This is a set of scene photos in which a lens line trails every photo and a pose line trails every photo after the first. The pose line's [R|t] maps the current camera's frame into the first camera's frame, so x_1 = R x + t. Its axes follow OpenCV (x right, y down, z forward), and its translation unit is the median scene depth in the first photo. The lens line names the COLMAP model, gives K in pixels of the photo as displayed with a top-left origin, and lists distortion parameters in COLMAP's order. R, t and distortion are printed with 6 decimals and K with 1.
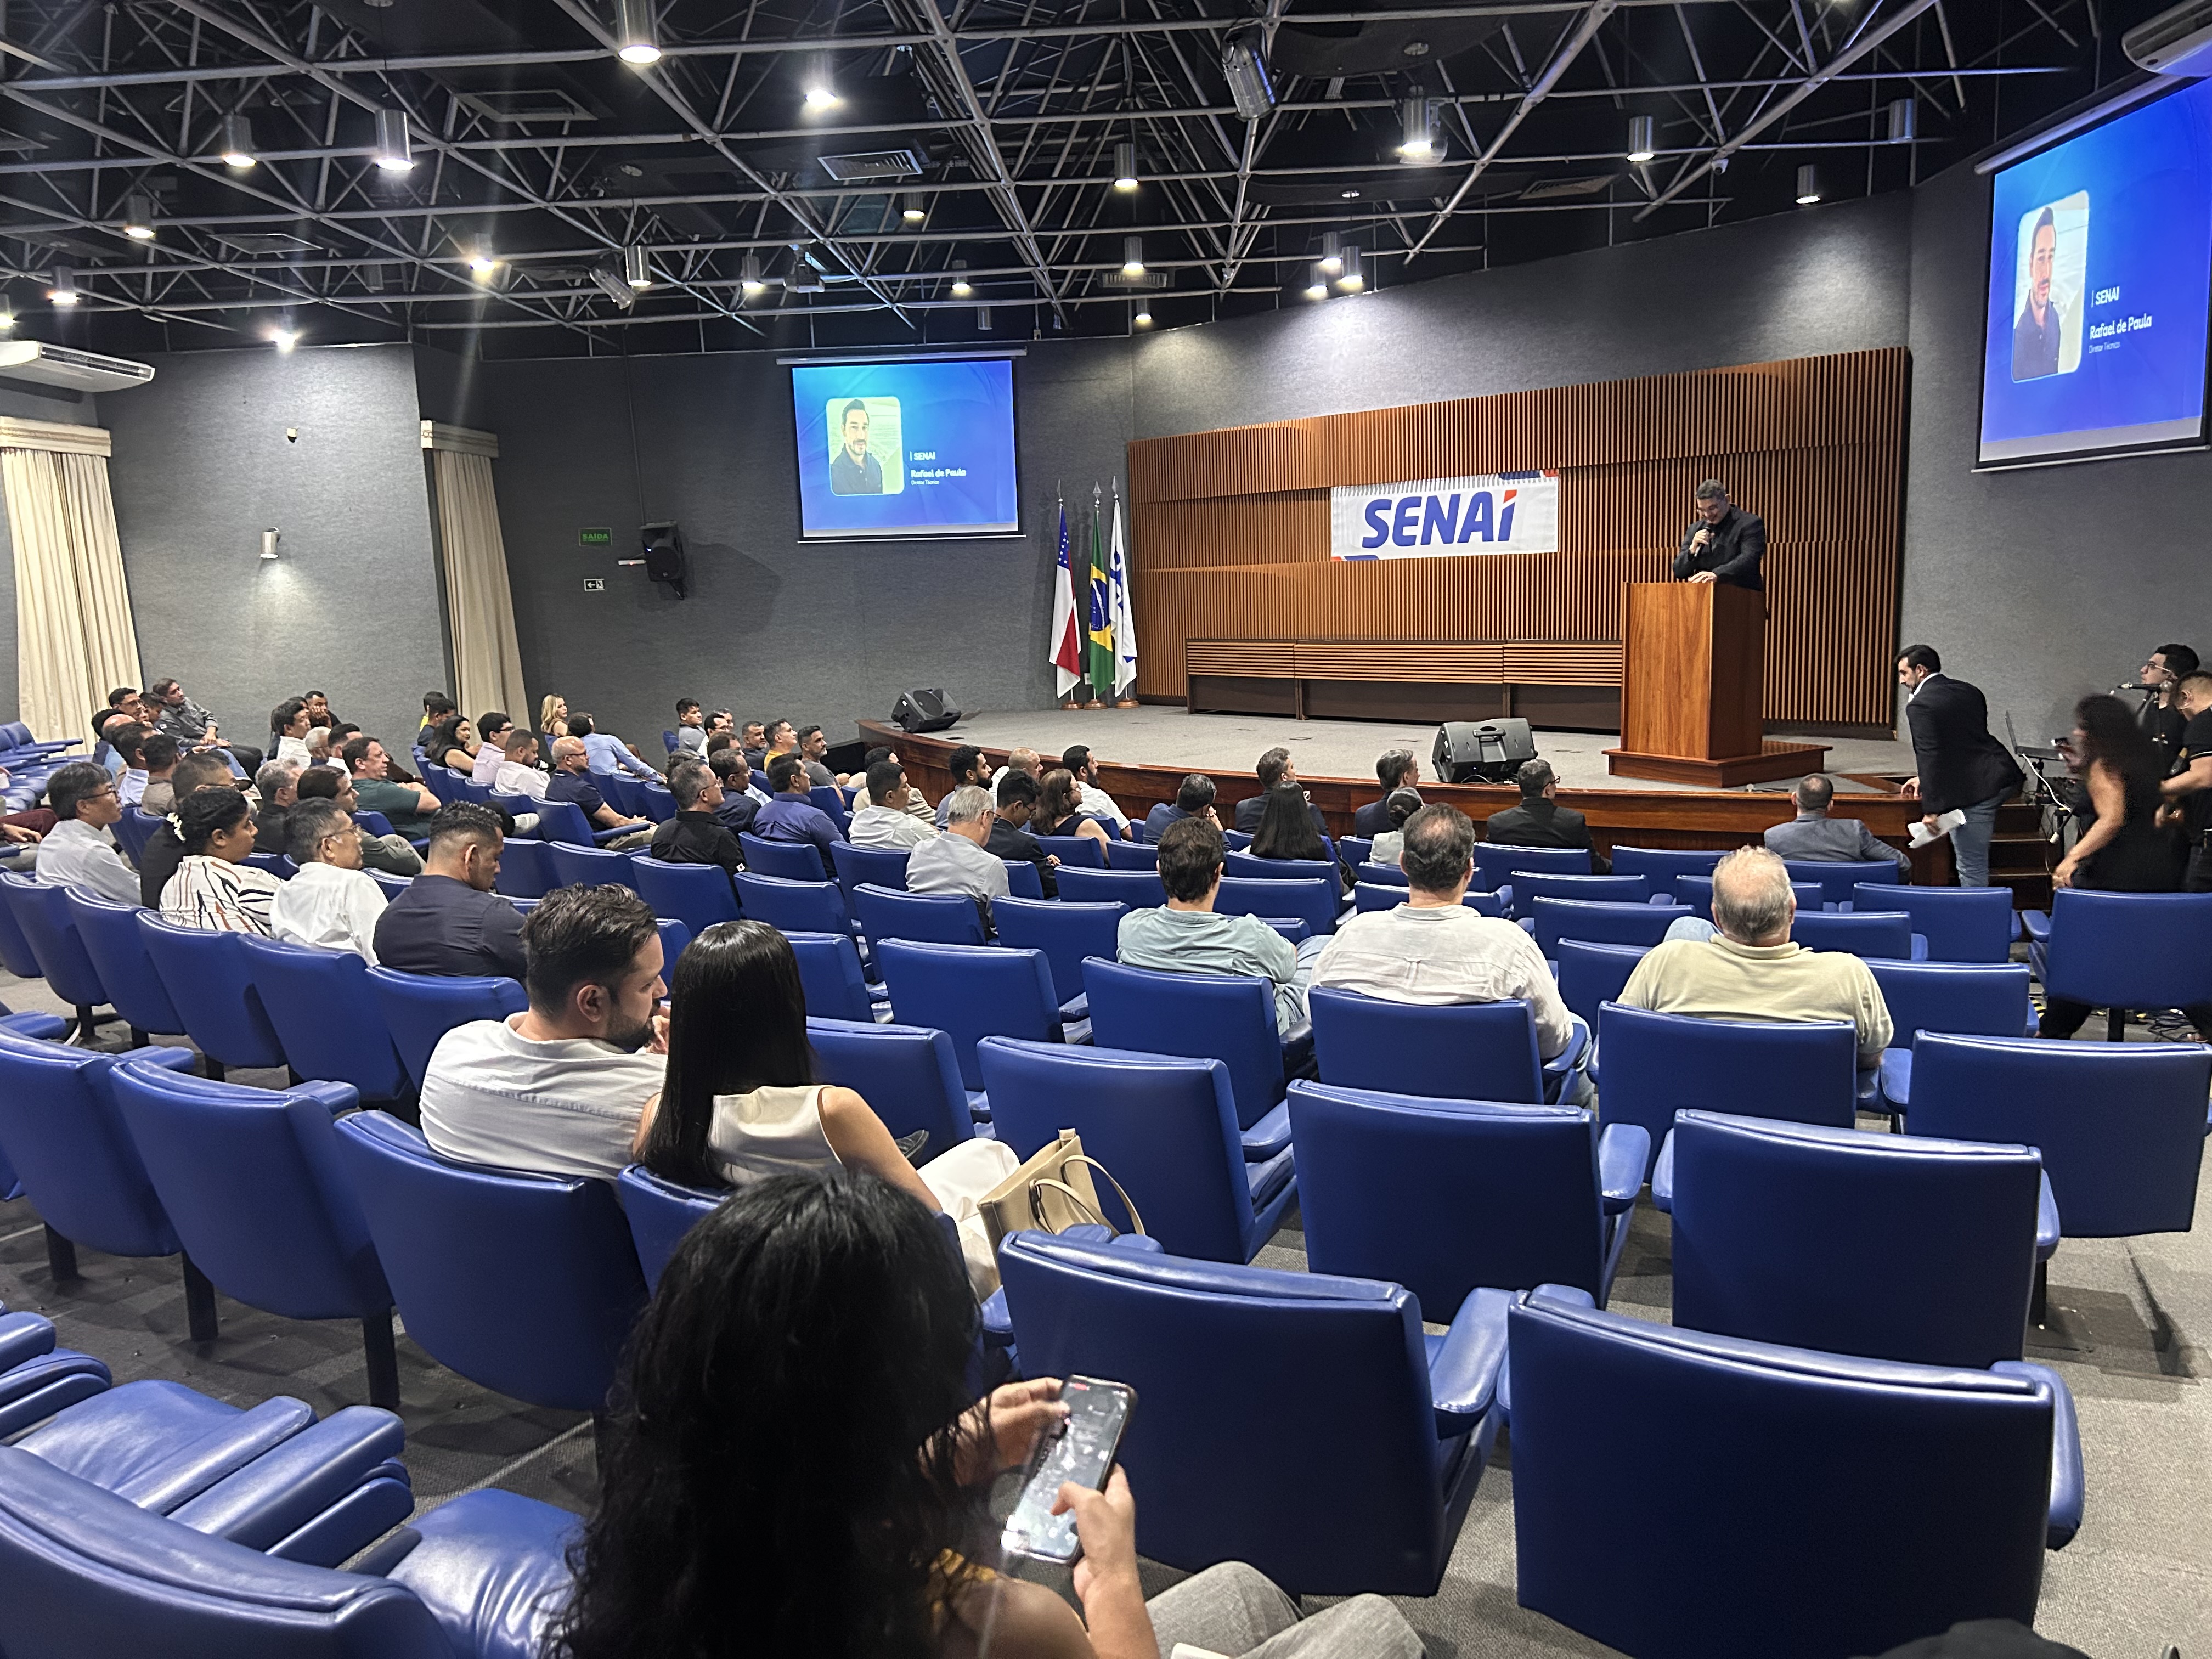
lens RADIAL K [[1682.1, 0, 1099.8], [0, 1682.1, 828.7], [0, 0, 1]] dist [0.051399, -0.059244]
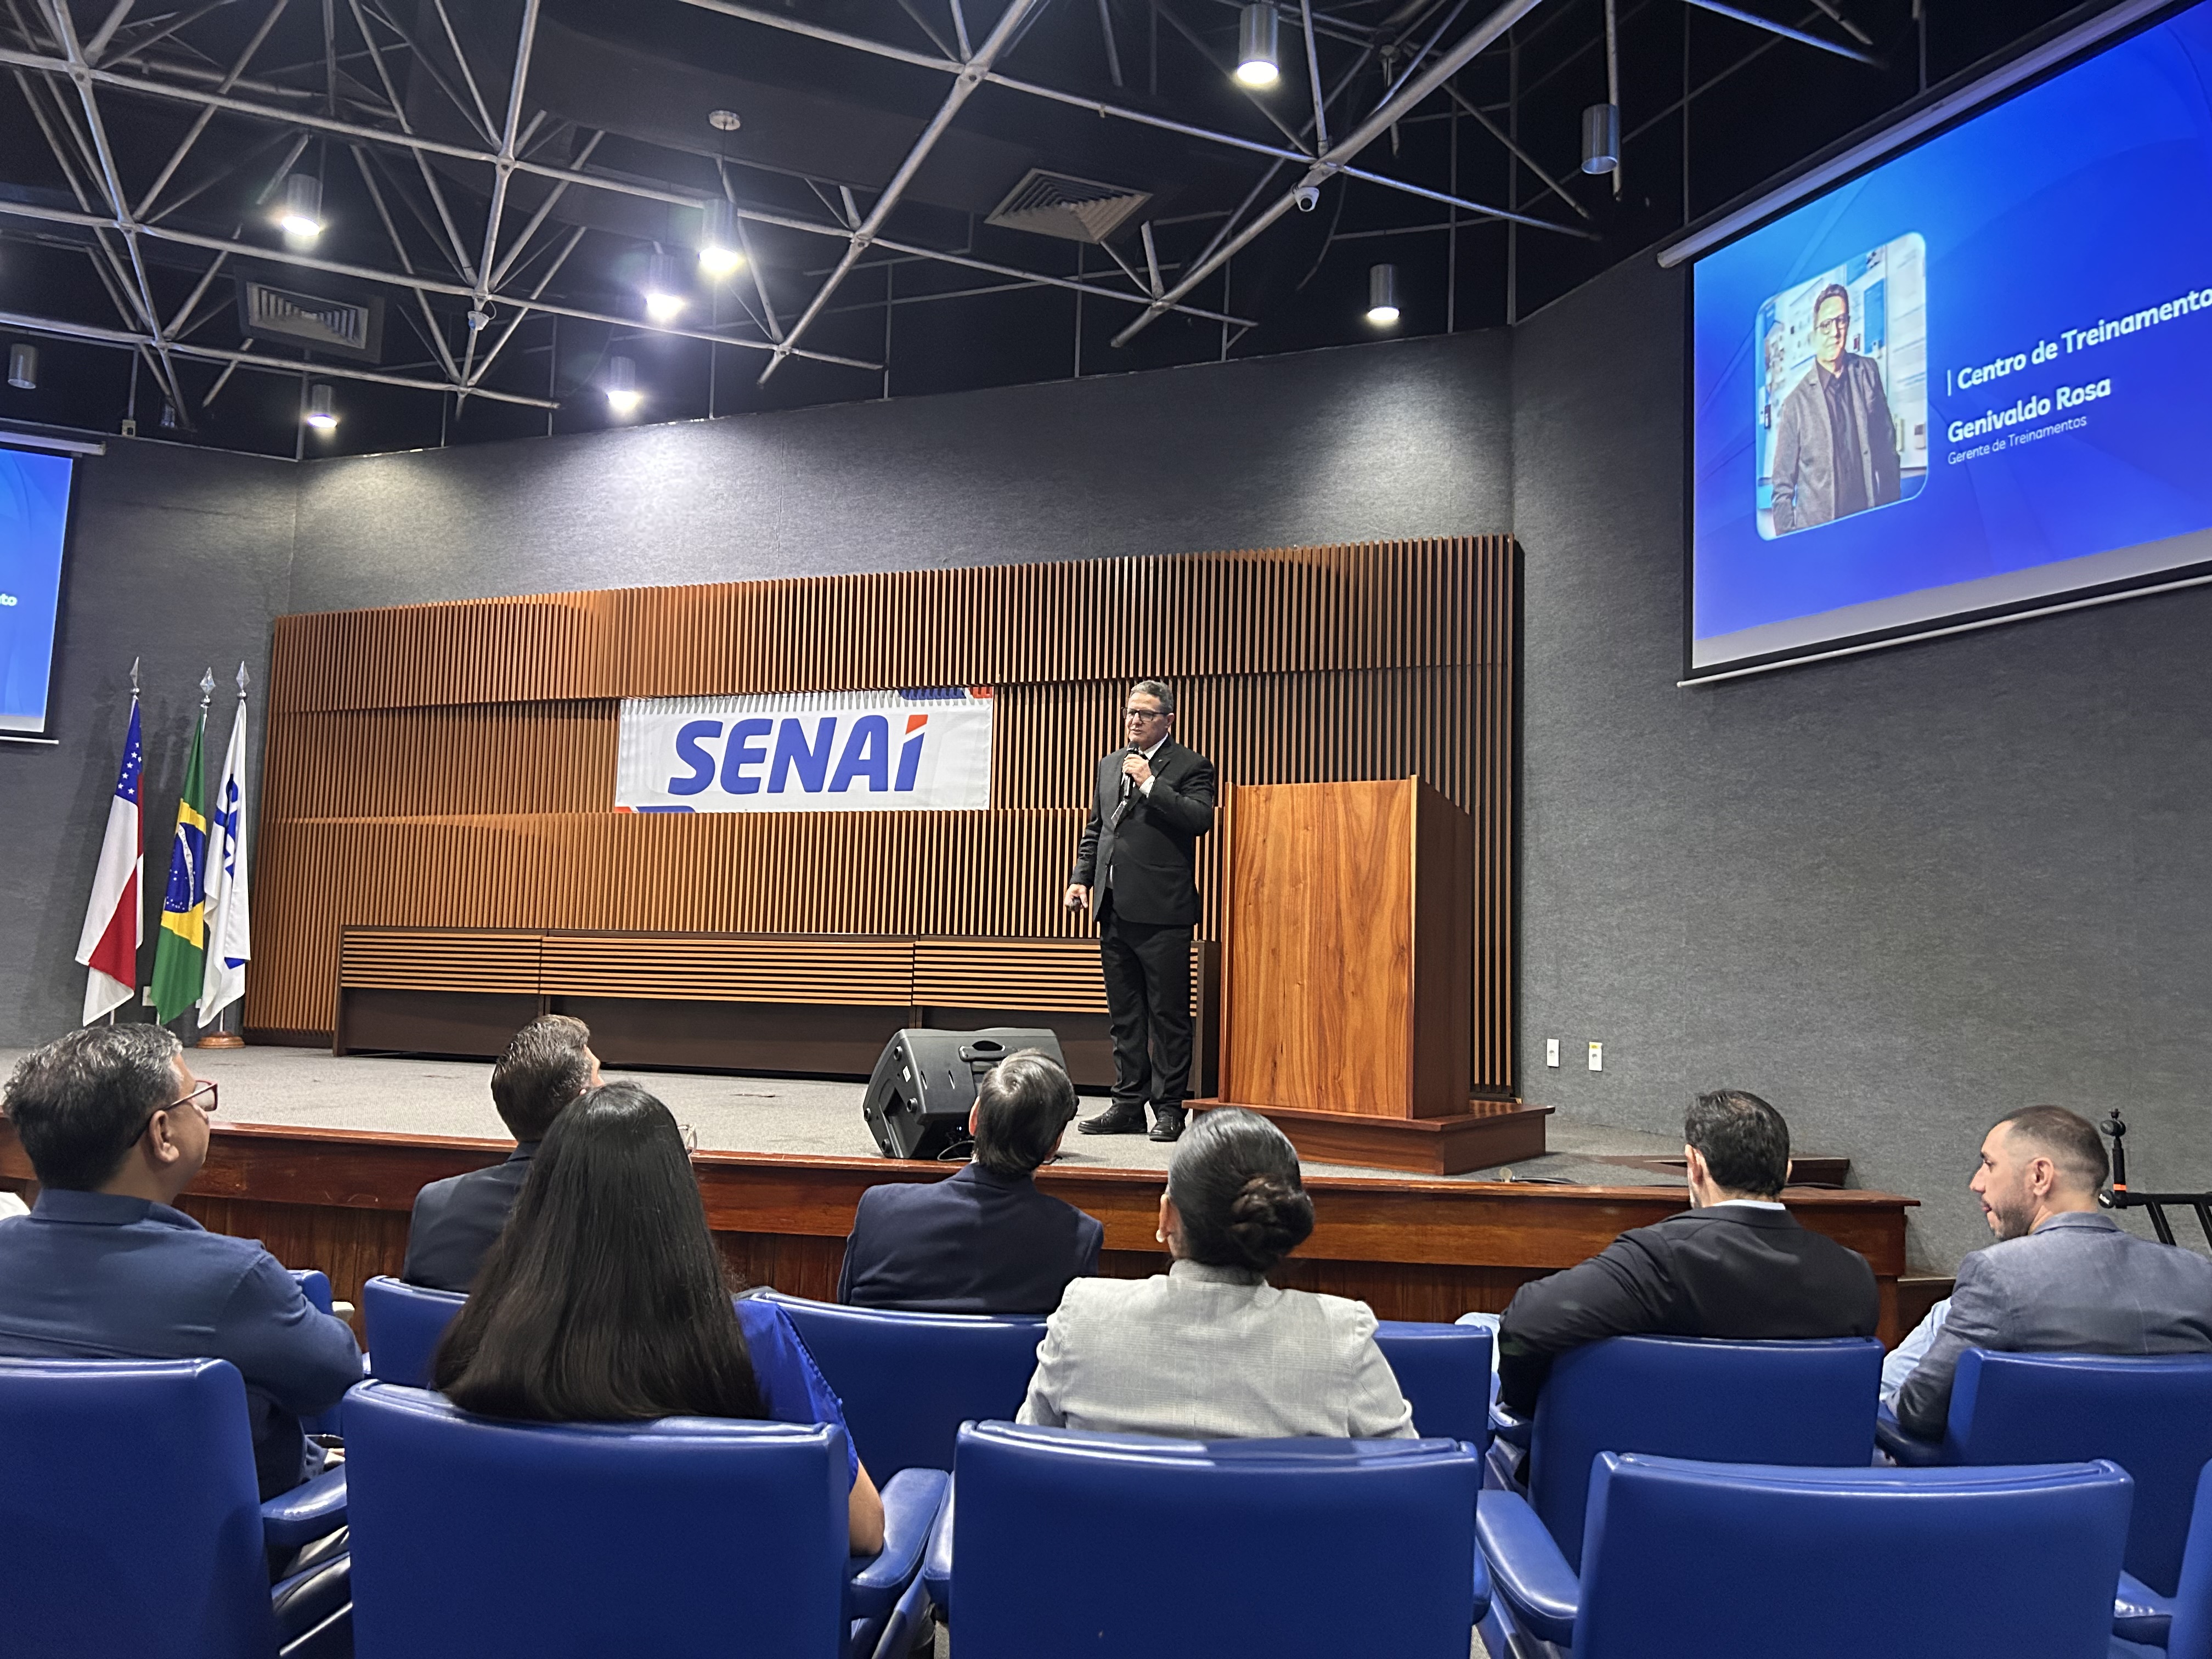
lens RADIAL K [[1650.3, 0, 1106.0], [0, 1650.3, 829.5], [0, 0, 1]] dist [0.055253, -0.068272]
pose [[0.892927, 0.104595, 0.437882, 0.034377], [0.007659, 0.968967, -0.247070, -0.001318], [-0.450136, 0.223969, 0.864416, 0.415961]]
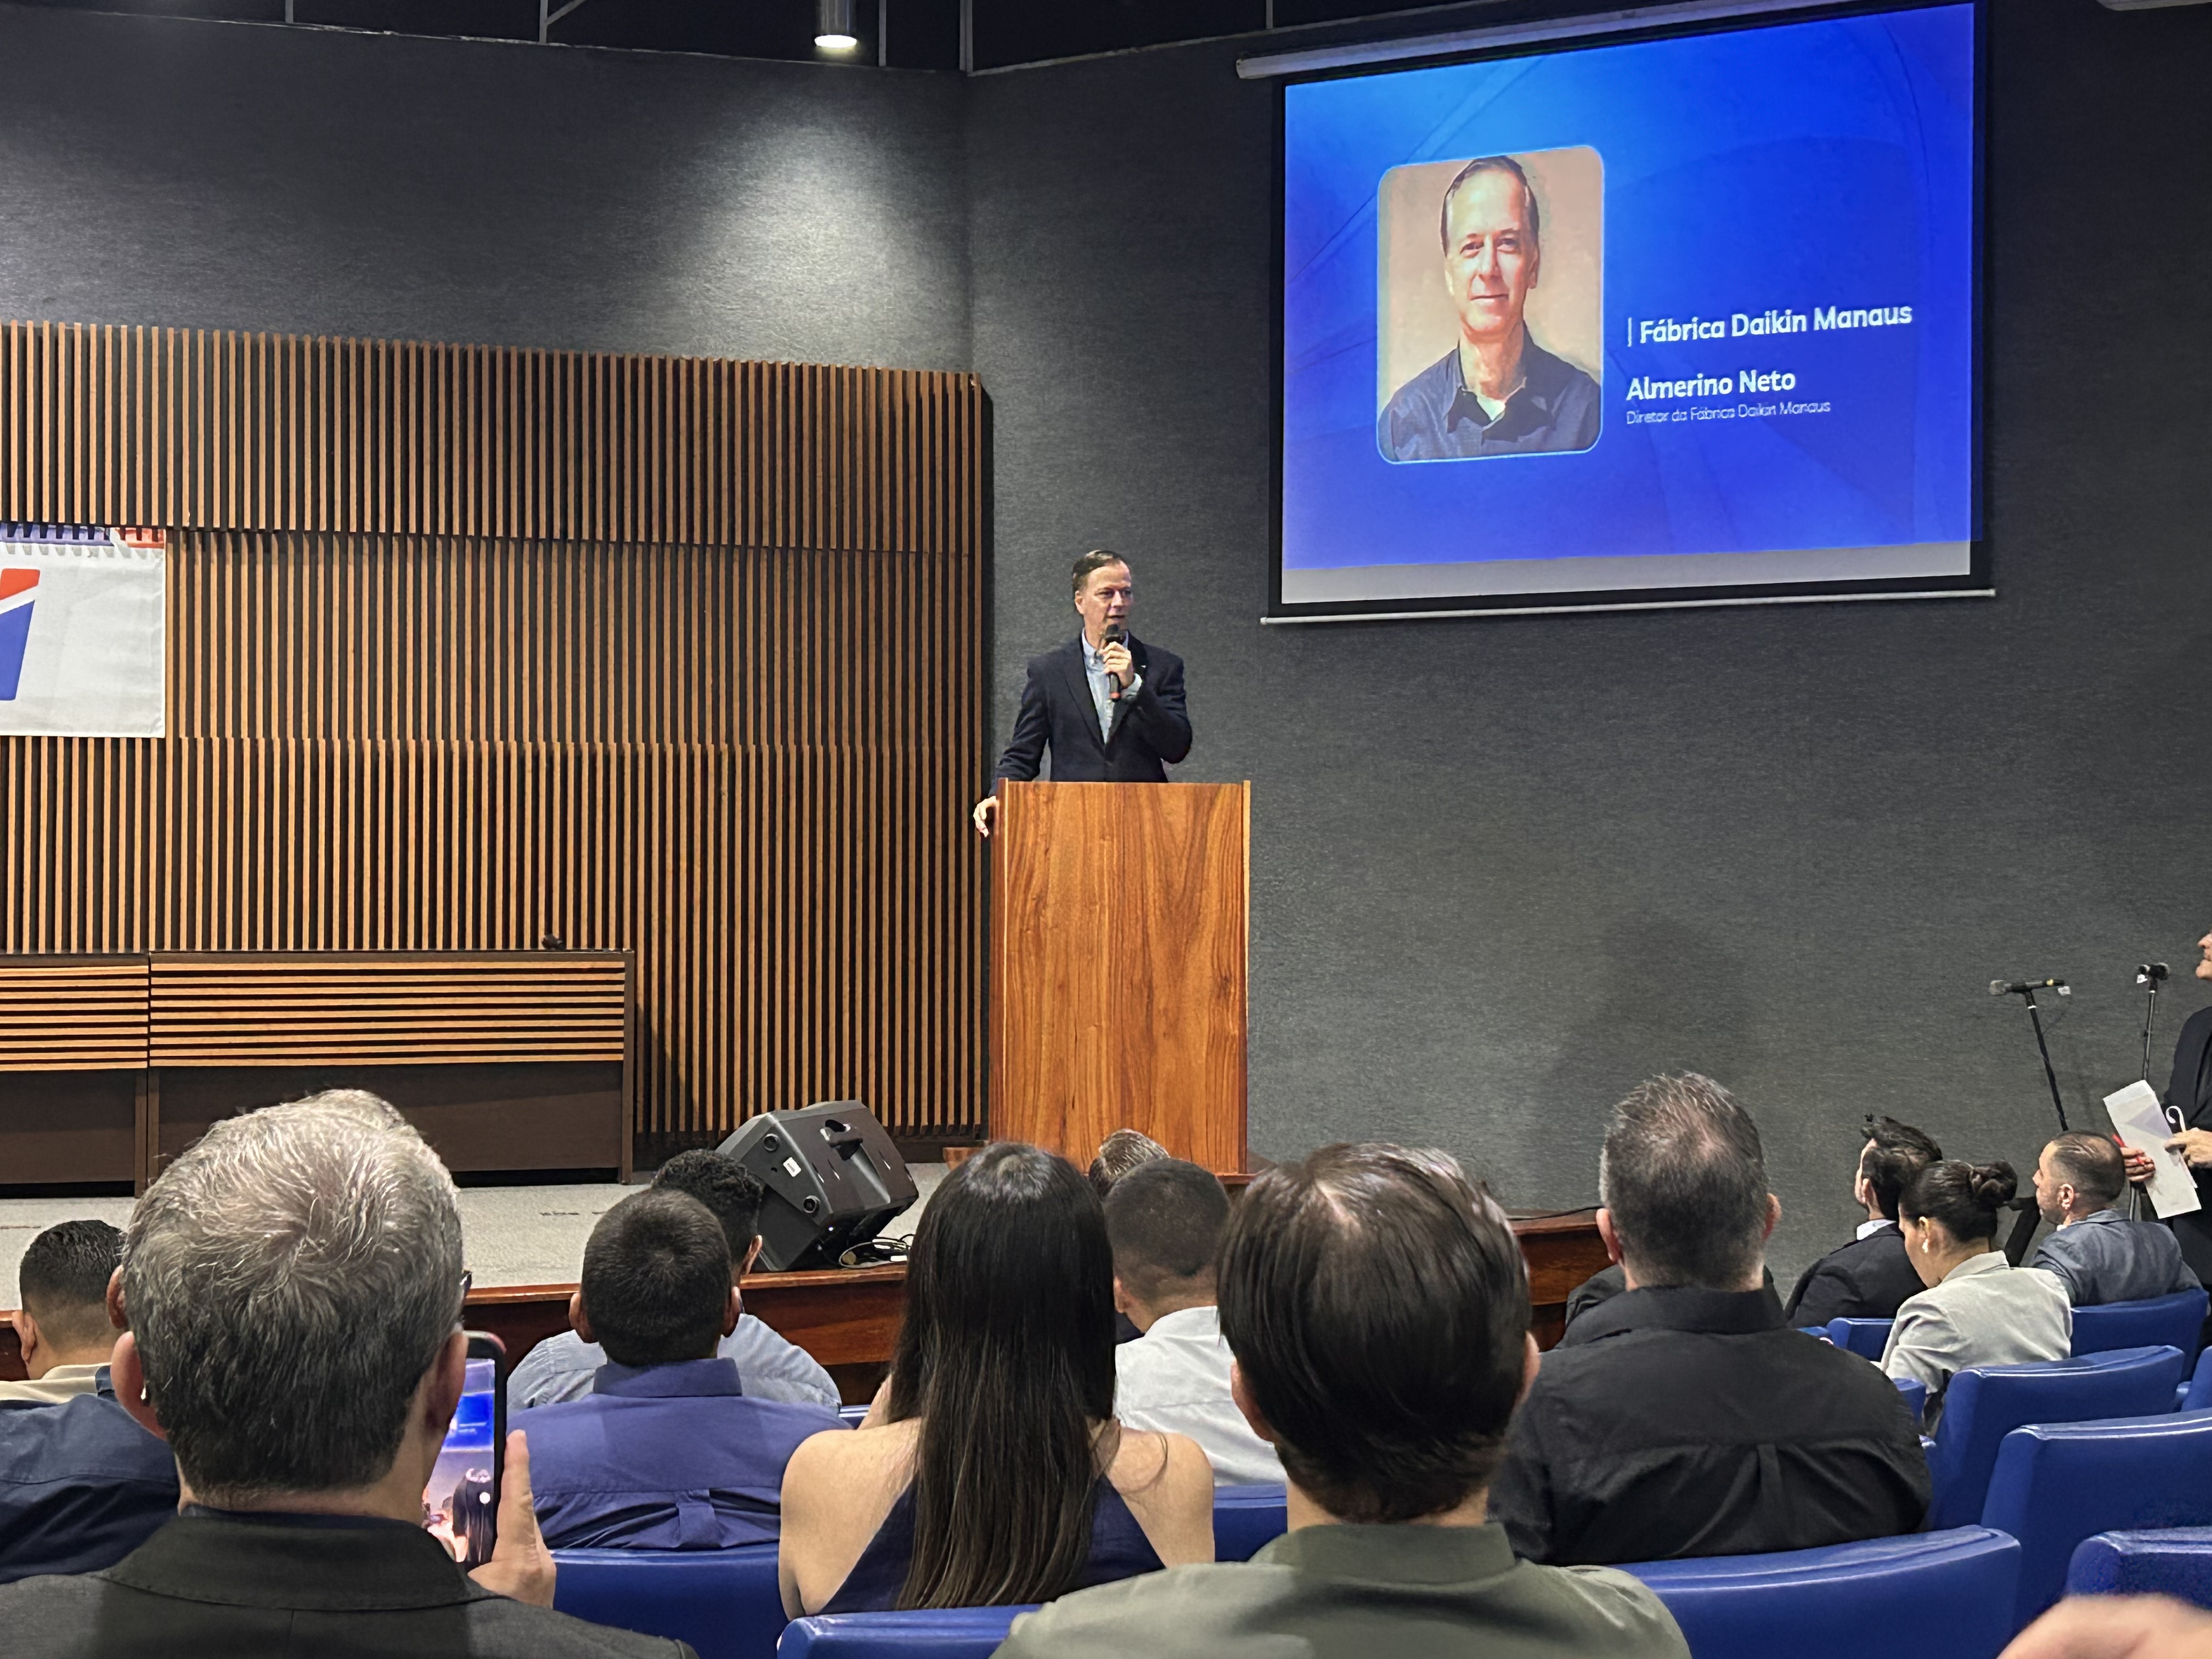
lens RADIAL K [[3553.1, 0, 1196.8], [0, 3553.1, 785.8], [0, 0, 1]] dist [0.251246, -0.918193]
pose [[0.410572, 0.067974, 0.909291, -0.364502], [0.128182, 0.983012, -0.131363, -0.013252], [-0.902774, 0.170489, 0.394884, 0.437512]]
